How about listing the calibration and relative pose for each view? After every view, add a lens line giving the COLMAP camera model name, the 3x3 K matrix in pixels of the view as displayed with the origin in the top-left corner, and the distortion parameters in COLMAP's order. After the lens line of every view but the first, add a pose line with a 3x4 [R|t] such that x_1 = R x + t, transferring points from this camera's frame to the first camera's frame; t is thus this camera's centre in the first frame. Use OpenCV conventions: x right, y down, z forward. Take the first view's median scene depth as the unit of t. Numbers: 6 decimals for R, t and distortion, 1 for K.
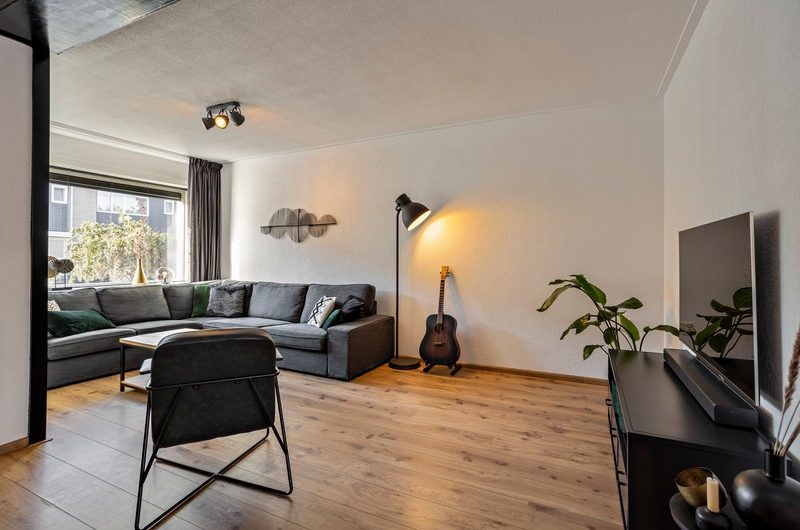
lens RADIAL K [[383.0, 0, 398.1], [0, 383.0, 260.5], [0, 0, 1]] dist [-0.025028, 0.000679]
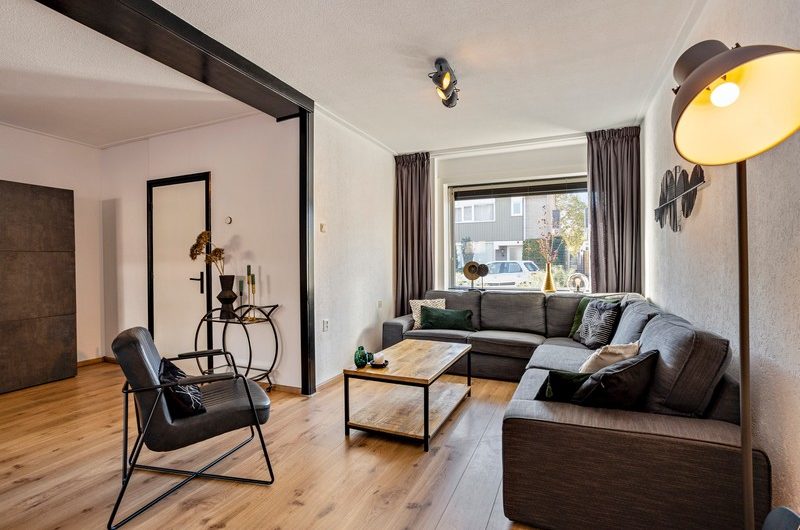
lens RADIAL K [[383.0, 0, 395.2], [0, 383.0, 264.8], [0, 0, 1]] dist [-0.025028, 0.000679]
pose [[0.031710, 0.004878, -0.999485, 0.419181], [0.006703, 0.999965, 0.005093, -0.013719], [0.999475, -0.006861, 0.031676, 1.075610]]
